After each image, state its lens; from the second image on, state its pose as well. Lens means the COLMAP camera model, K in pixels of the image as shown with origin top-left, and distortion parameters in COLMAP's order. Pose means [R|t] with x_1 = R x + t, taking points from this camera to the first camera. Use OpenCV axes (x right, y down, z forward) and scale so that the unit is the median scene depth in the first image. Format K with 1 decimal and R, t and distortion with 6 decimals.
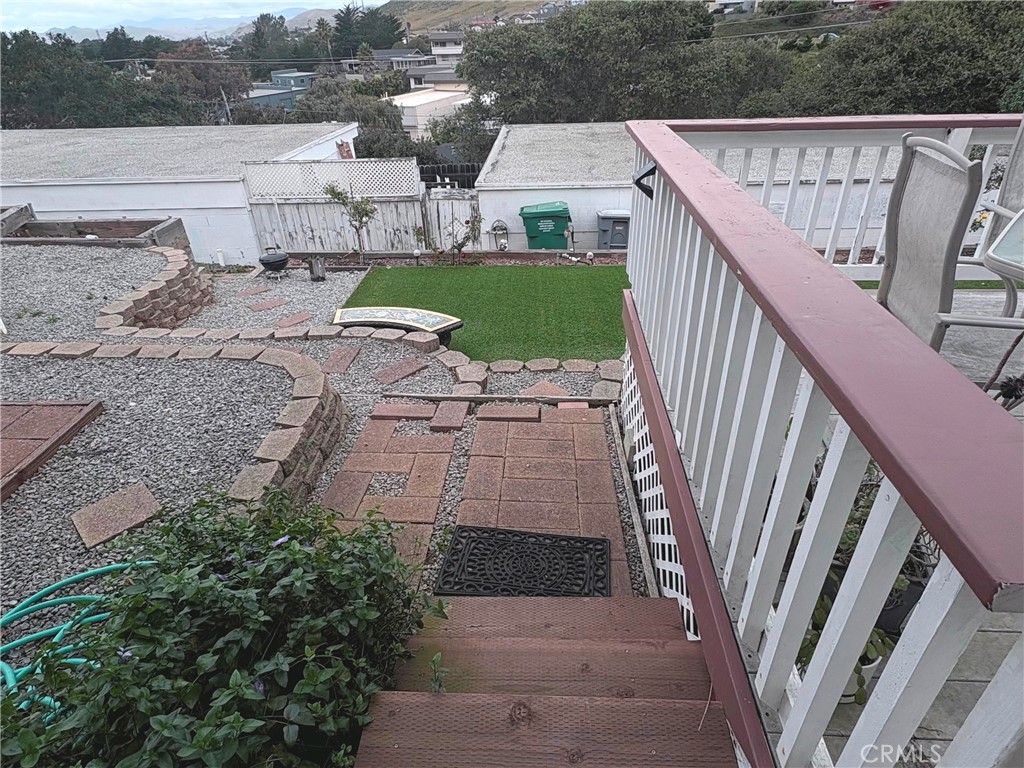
lens RADIAL K [[586.4, 0, 510.6], [0, 586.4, 383.2], [0, 0, 1]] dist [-0.000546, 0.001475]
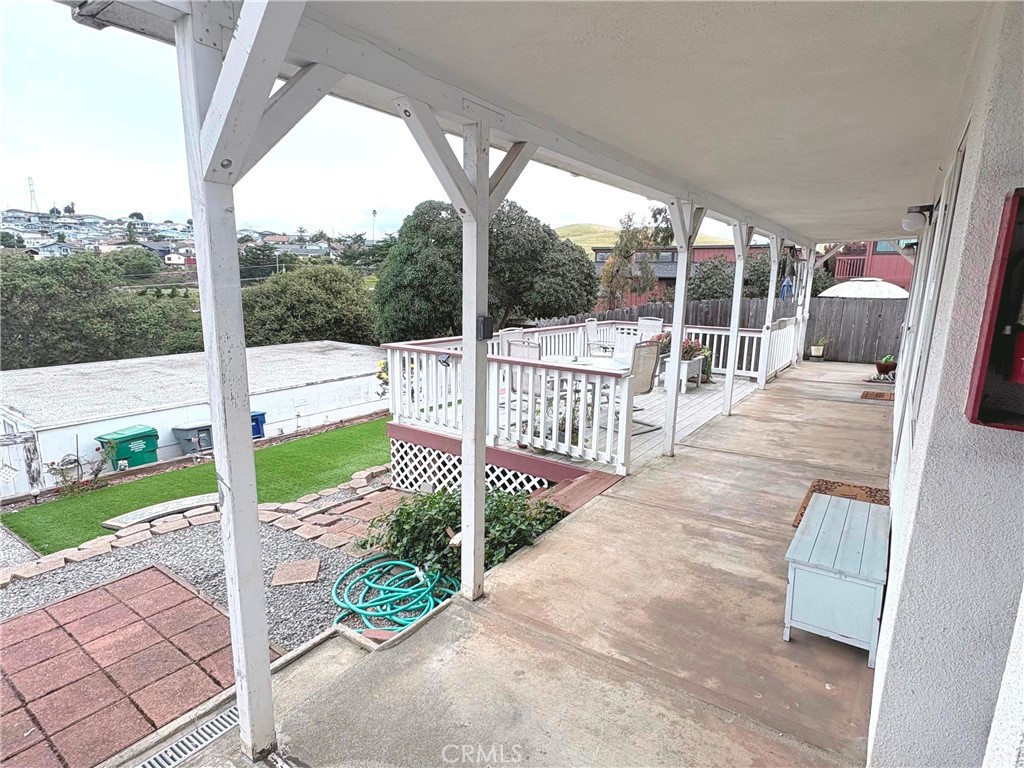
lens RADIAL K [[543.7, 0, 510.8], [0, 543.7, 383.7], [0, 0, 1]] dist [-0.001193, 0.001609]
pose [[0.536218, -0.121126, 0.835343, -0.192961], [0.407808, 0.903658, -0.130746, 0.023297], [-0.739028, 0.410768, 0.533954, -0.059552]]
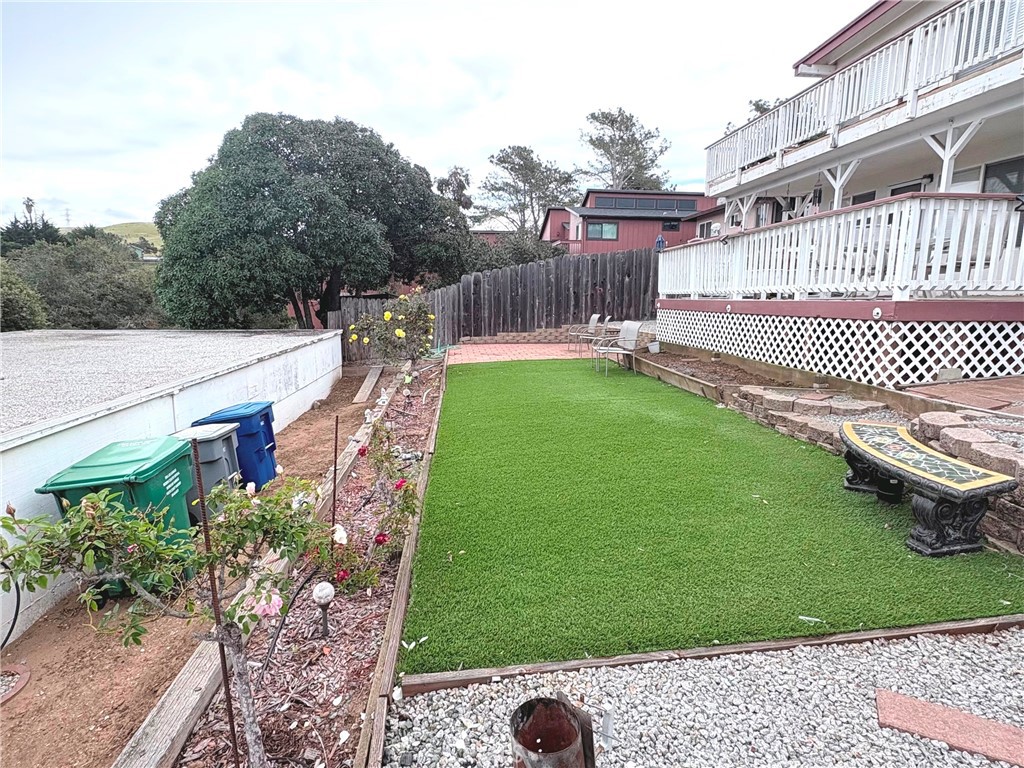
lens RADIAL K [[543.7, 0, 510.8], [0, 543.7, 383.7], [0, 0, 1]] dist [-0.001193, 0.001609]
pose [[-0.144997, -0.133241, 0.980420, -0.185716], [0.511091, 0.838371, 0.189523, -0.132017], [-0.847208, 0.528564, -0.053463, 0.356125]]
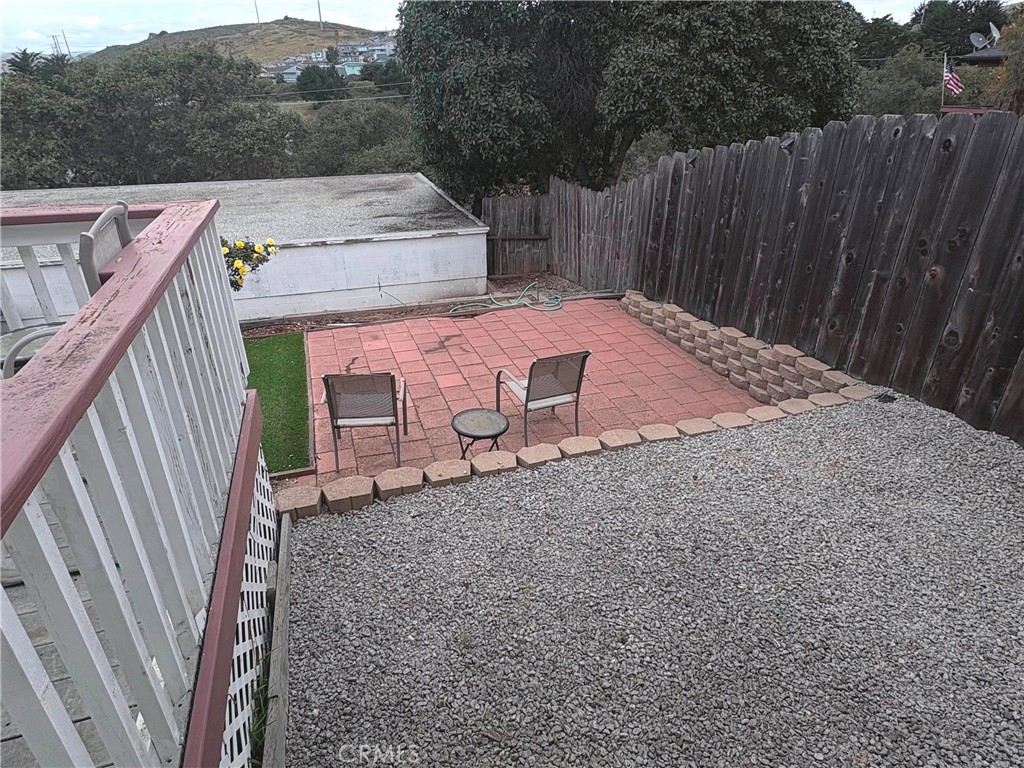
lens RADIAL K [[587.3, 0, 510.5], [0, 587.3, 383.3], [0, 0, 1]] dist [0.001030, -0.000054]
pose [[0.935598, -0.134441, 0.326470, 0.349410], [0.158509, 0.986183, -0.048143, -0.009696], [-0.315487, 0.096791, 0.943981, -0.002435]]
